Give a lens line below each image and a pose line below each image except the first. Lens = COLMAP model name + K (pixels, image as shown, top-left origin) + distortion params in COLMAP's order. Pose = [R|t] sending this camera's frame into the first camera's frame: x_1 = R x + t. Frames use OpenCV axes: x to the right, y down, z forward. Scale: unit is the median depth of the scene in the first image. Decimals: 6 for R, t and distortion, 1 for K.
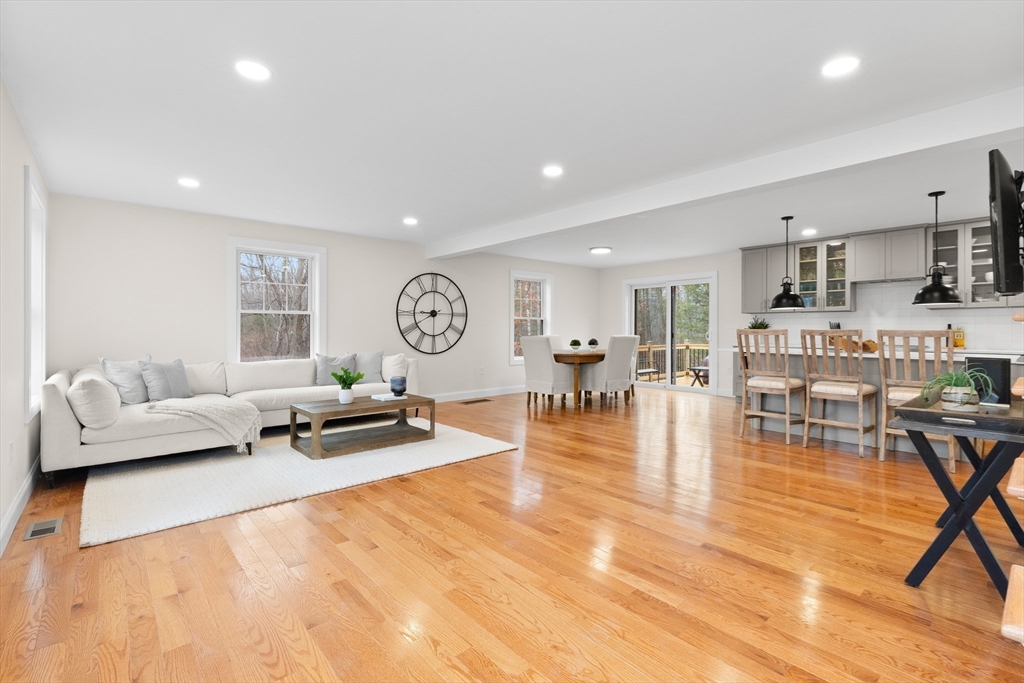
lens RADIAL K [[460.4, 0, 517.6], [0, 460.4, 333.7], [0, 0, 1]] dist [0.013211, -0.001991]
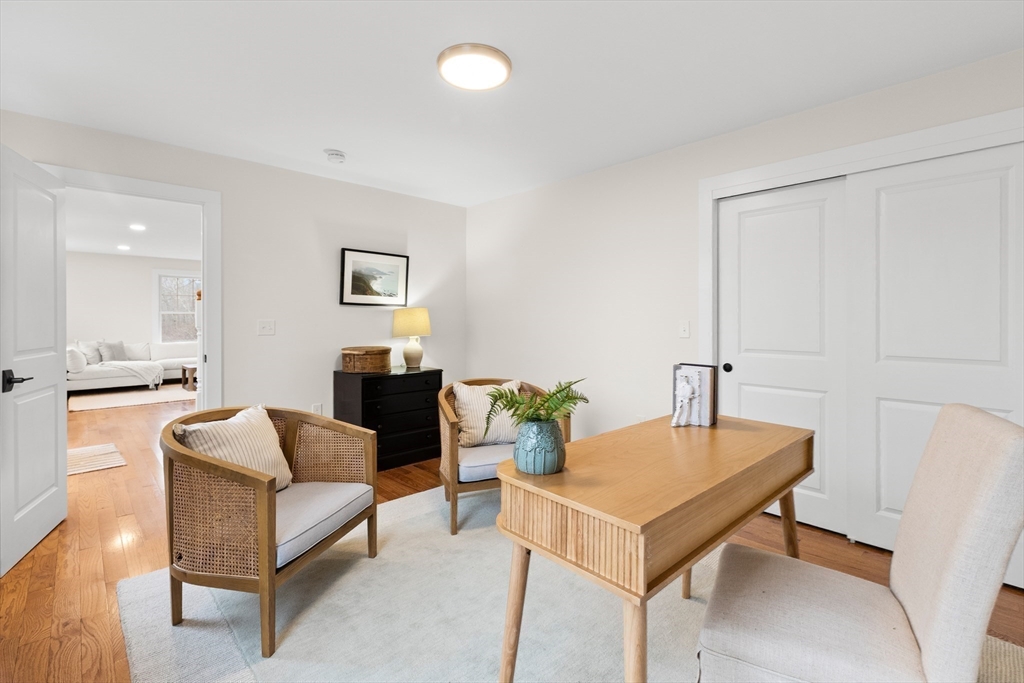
lens RADIAL K [[460.4, 0, 511.4], [0, 460.4, 336.9], [0, 0, 1]] dist [0.013211, -0.001991]
pose [[0.999775, 0.000009, 0.021228, 0.812213], [-0.000384, 0.999844, 0.017654, 0.007597], [-0.021224, -0.017658, 0.999619, -0.904509]]
